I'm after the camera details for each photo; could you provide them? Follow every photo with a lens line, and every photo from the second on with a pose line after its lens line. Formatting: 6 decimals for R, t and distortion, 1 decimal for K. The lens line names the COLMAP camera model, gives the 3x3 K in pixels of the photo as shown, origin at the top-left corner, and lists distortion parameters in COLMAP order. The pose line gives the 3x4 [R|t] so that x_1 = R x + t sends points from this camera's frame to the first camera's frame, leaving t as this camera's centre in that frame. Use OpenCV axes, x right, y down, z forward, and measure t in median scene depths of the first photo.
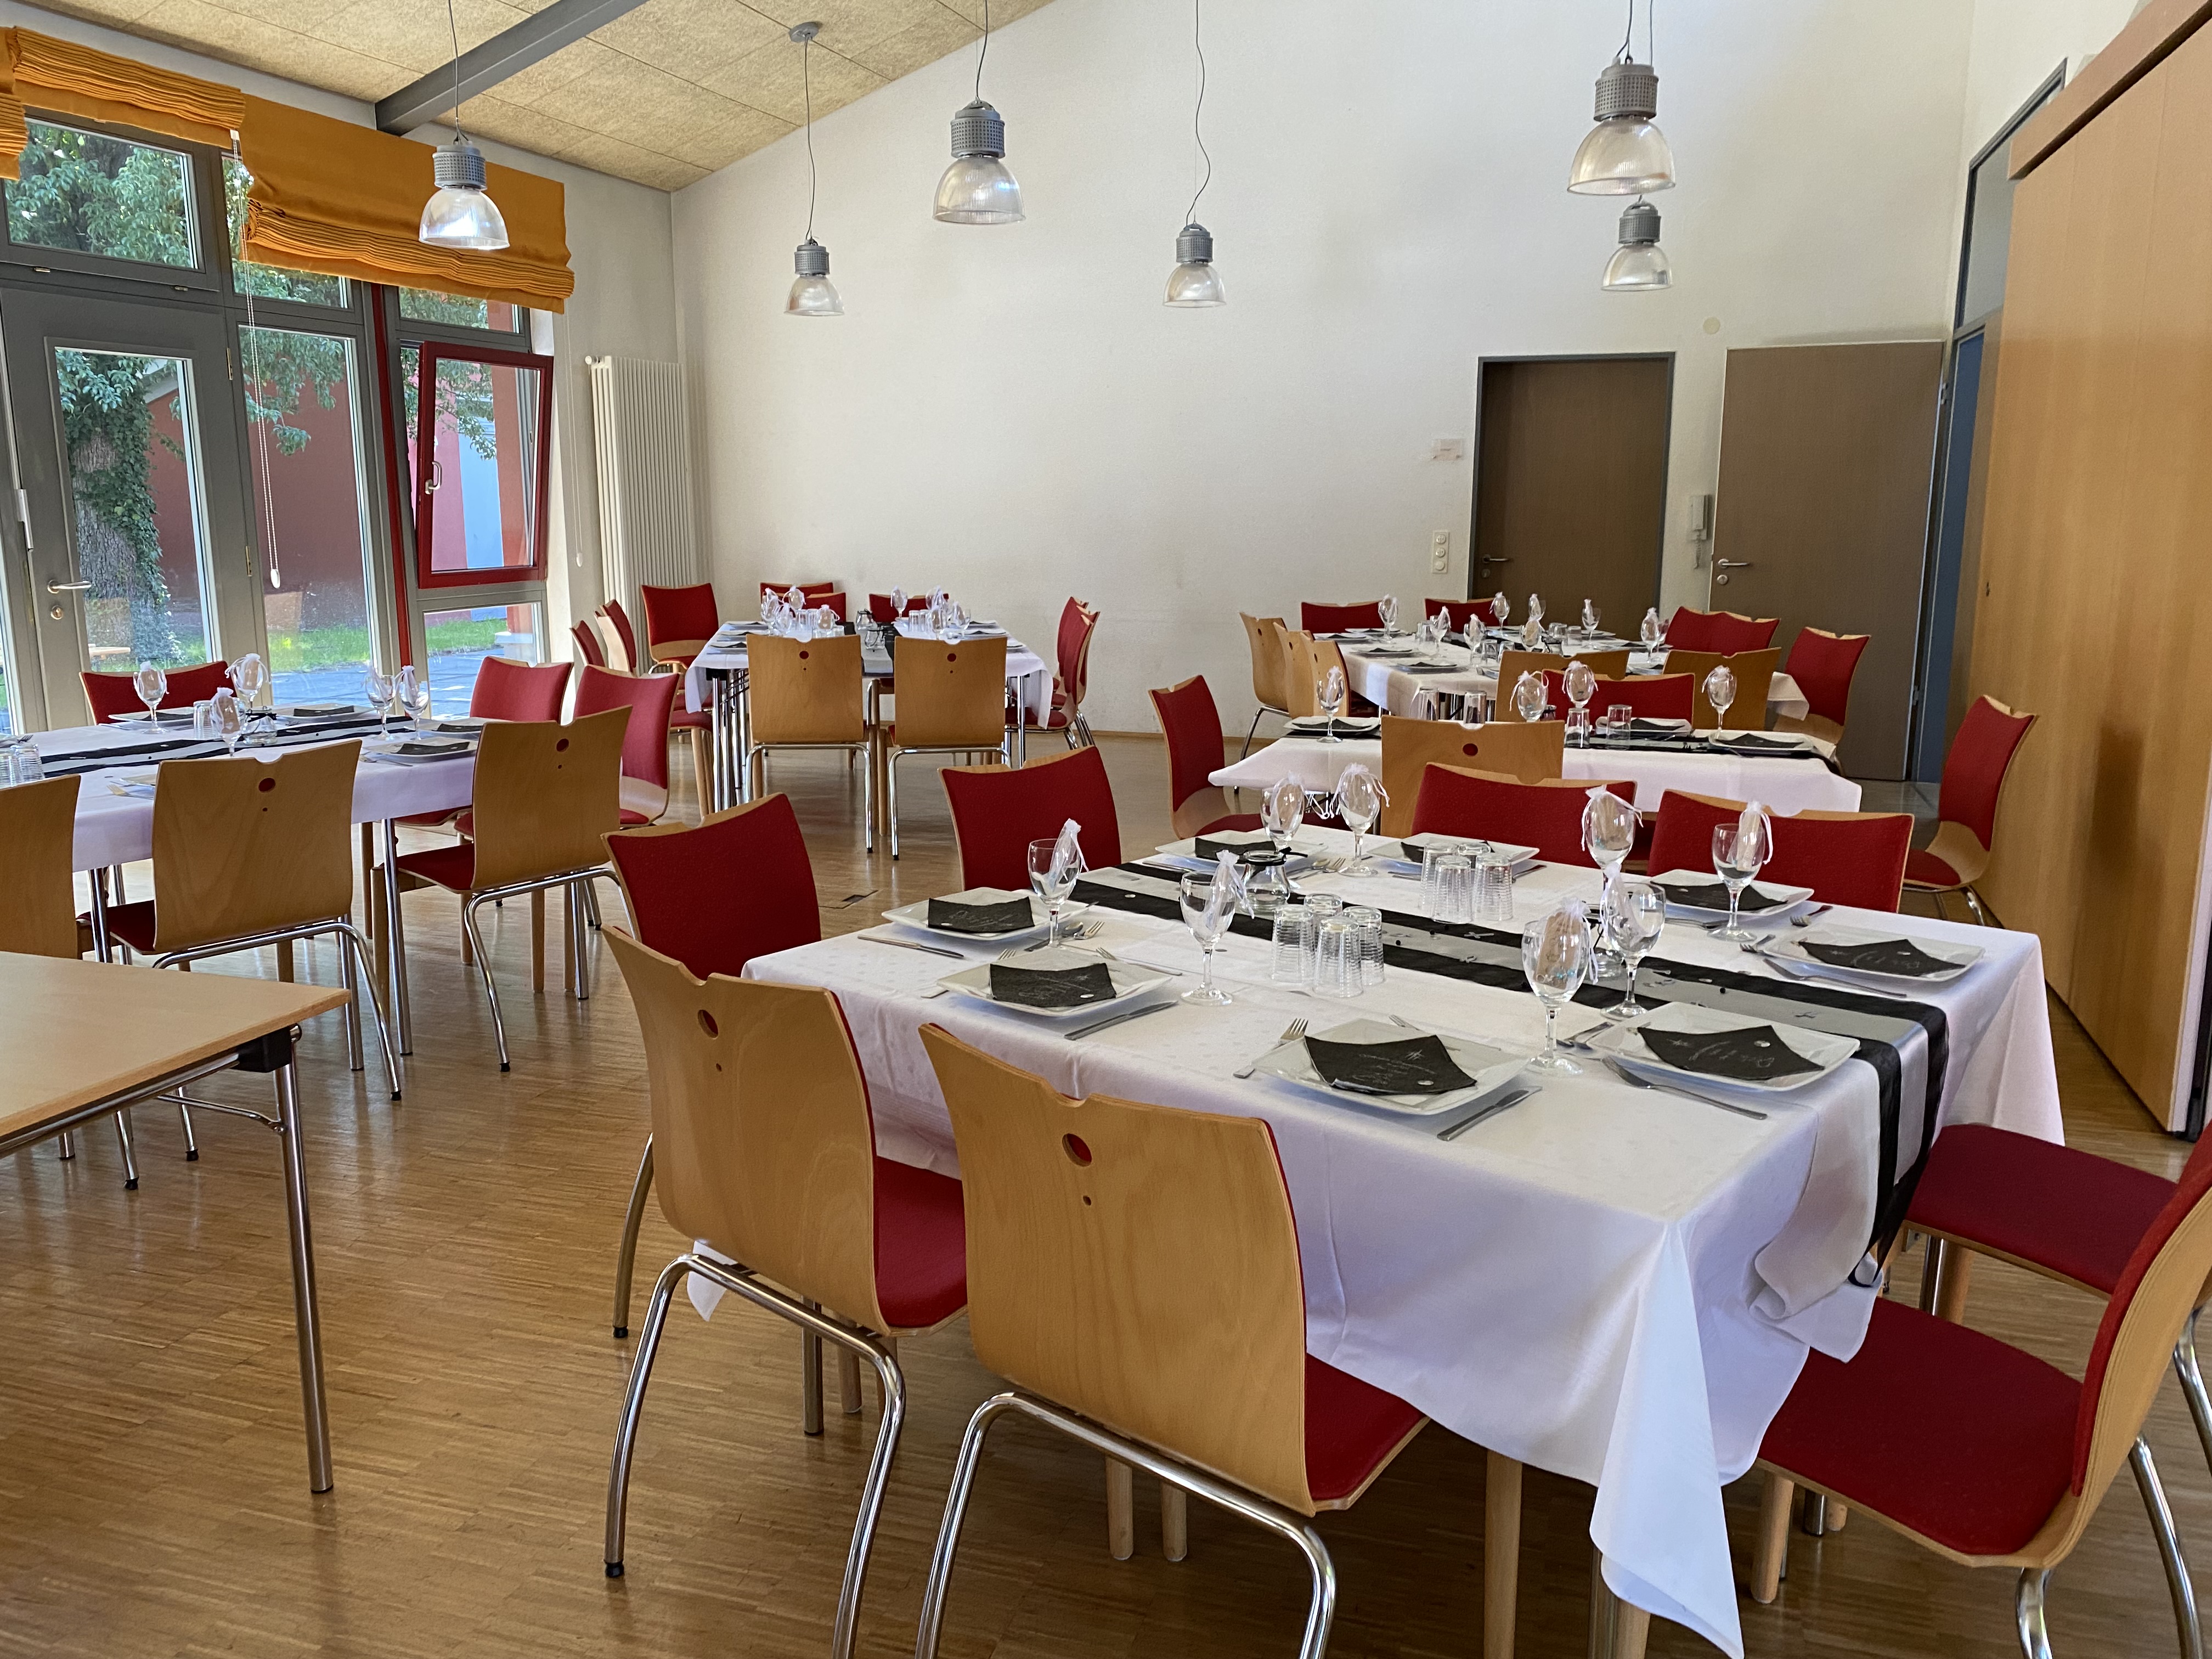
lens RADIAL K [[1683.0, 0, 1110.3], [0, 1683.0, 832.8], [0, 0, 1]] dist [0.028788, -0.059328]
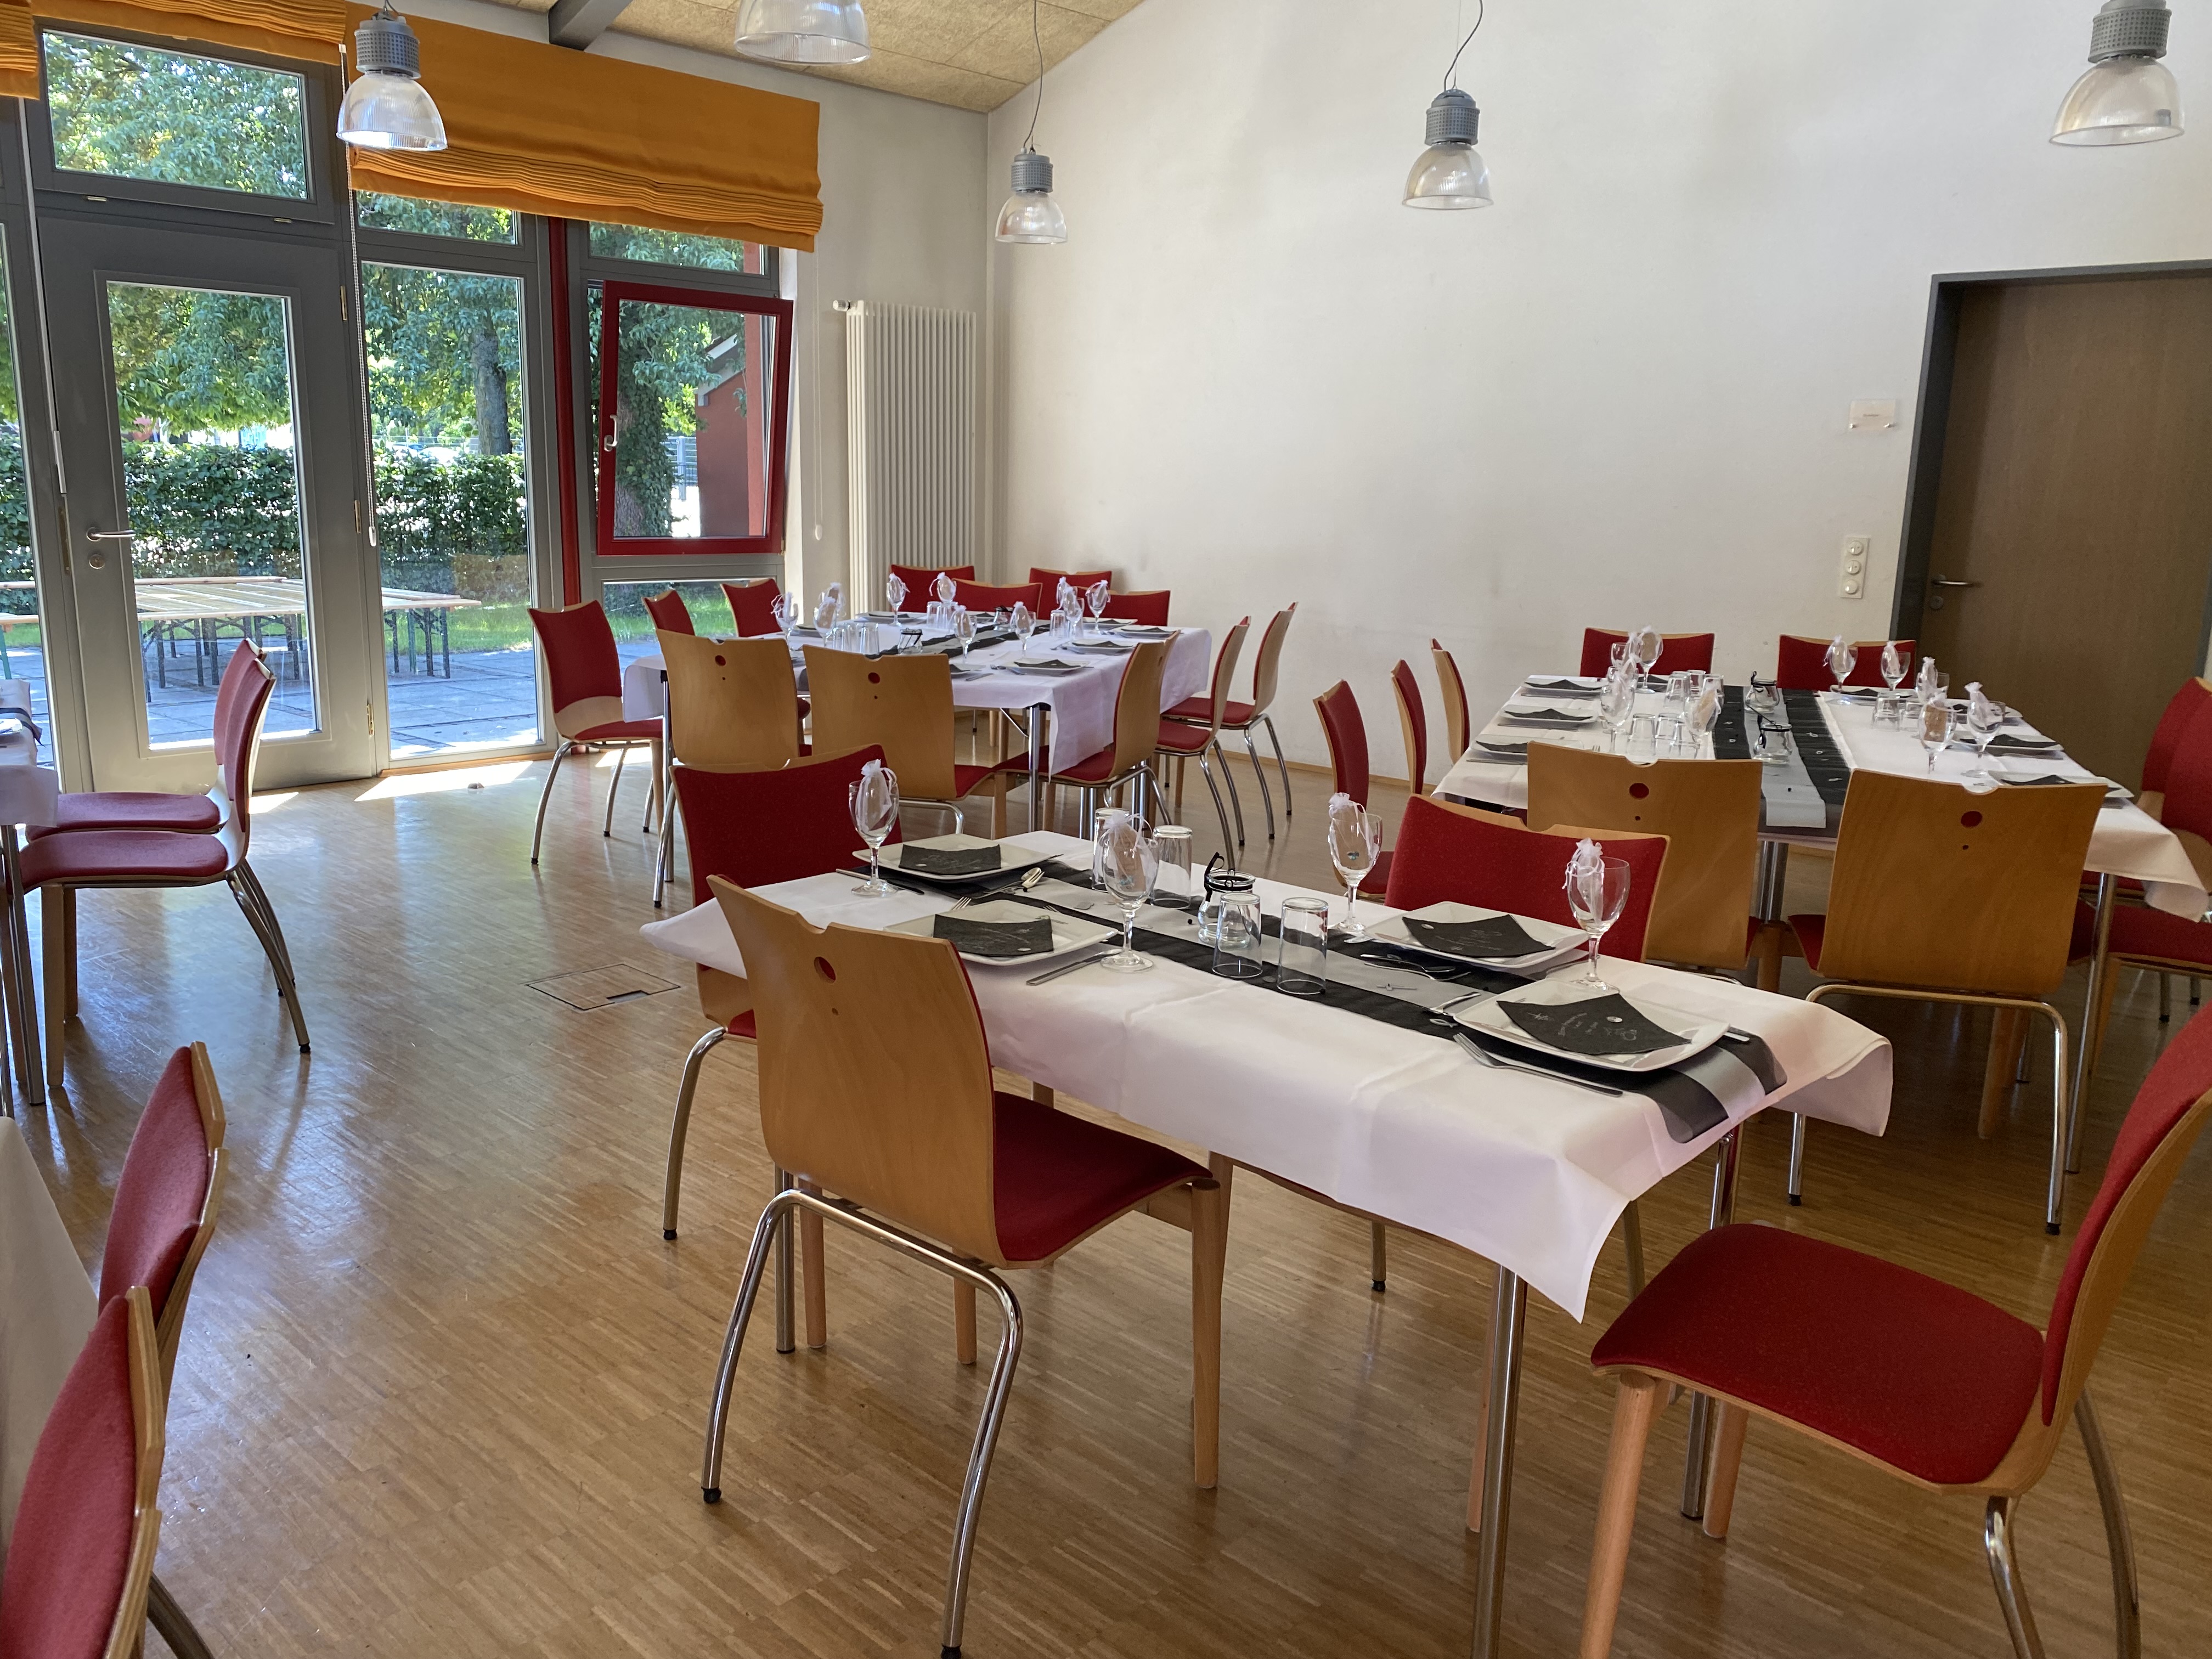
lens RADIAL K [[1683.0, 0, 1112.9], [0, 1683.0, 843.2], [0, 0, 1]] dist [0.028788, -0.059328]
pose [[0.906581, 0.113418, -0.406507, 0.229162], [-0.107102, 0.993509, 0.038339, -0.054419], [0.408217, 0.008780, 0.912843, 0.278412]]
